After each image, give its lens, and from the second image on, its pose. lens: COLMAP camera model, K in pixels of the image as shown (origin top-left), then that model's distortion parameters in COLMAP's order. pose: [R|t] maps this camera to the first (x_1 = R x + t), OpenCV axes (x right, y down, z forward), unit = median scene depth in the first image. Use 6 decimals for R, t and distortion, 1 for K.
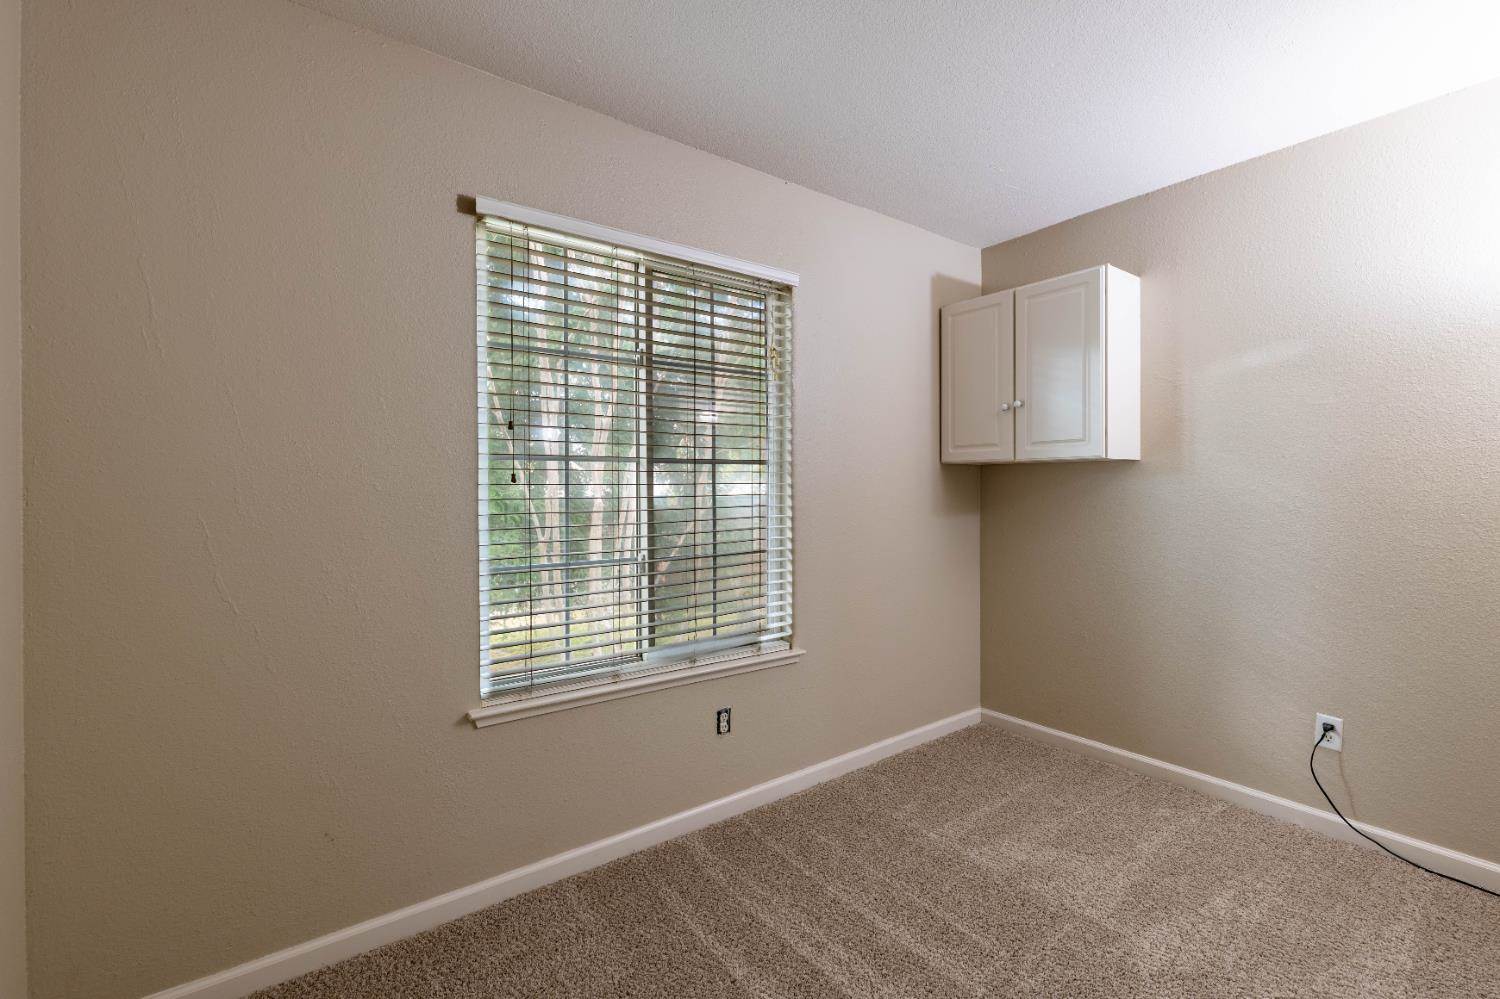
lens RADIAL K [[646.5, 0, 746.1], [0, 646.5, 494.9], [0, 0, 1]] dist [-0.001605, 0.001625]
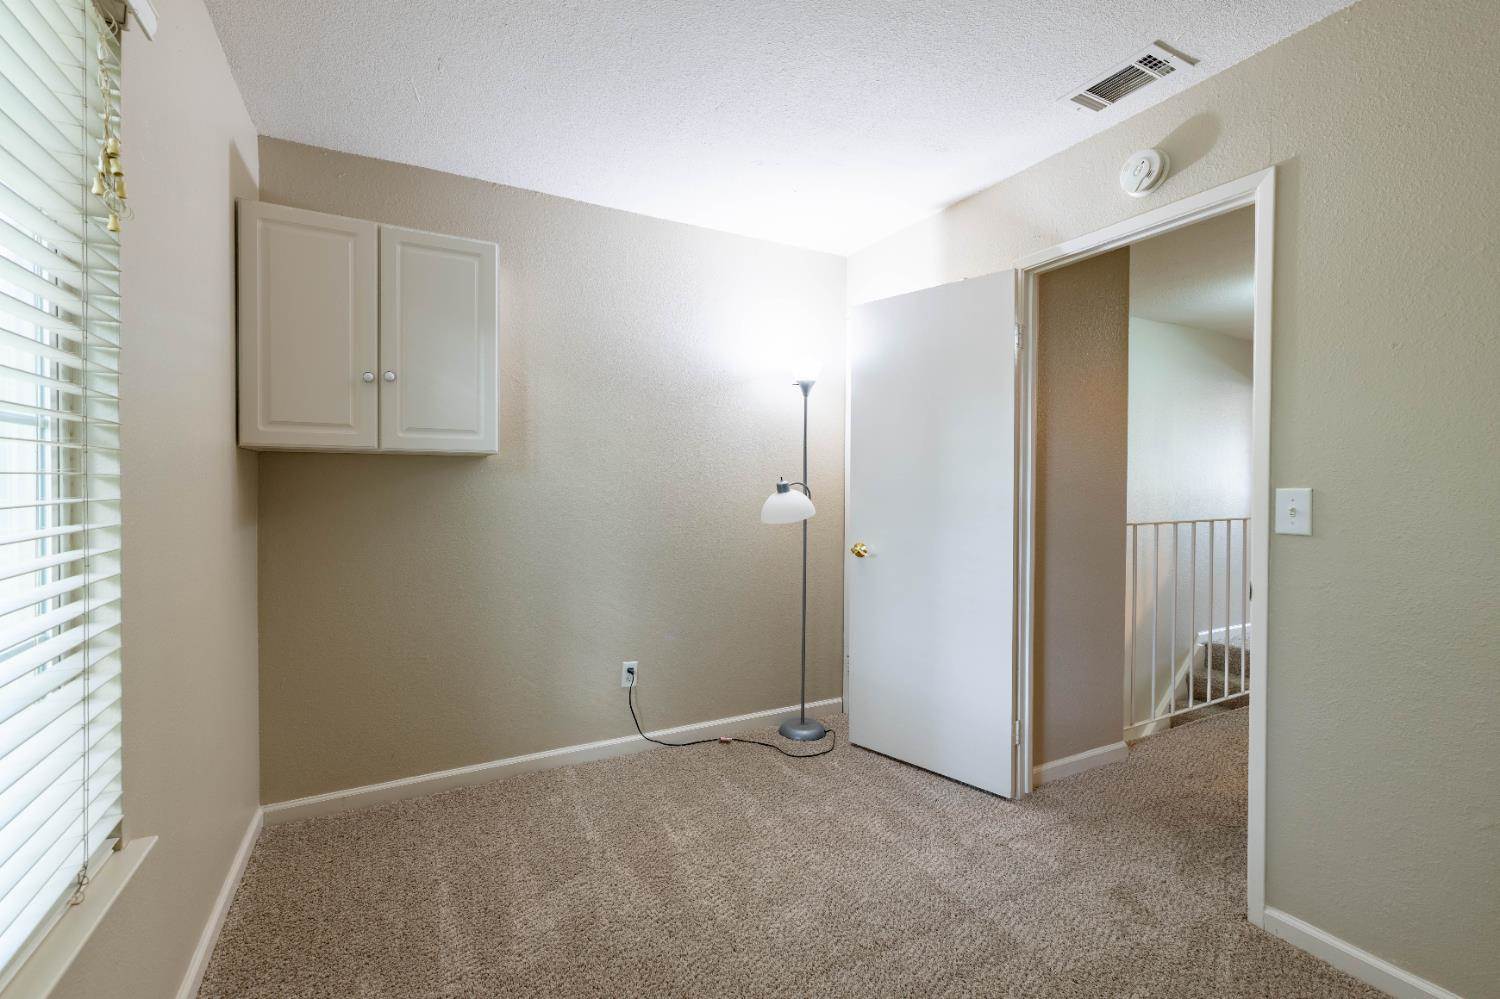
lens RADIAL K [[646.5, 0, 746.2], [0, 646.5, 490.3], [0, 0, 1]] dist [-0.001605, 0.001625]
pose [[0.142441, -0.008401, 0.989768, -0.325235], [0.003545, 0.999962, 0.007977, -0.011360], [-0.989797, 0.002373, 0.142466, 0.544533]]
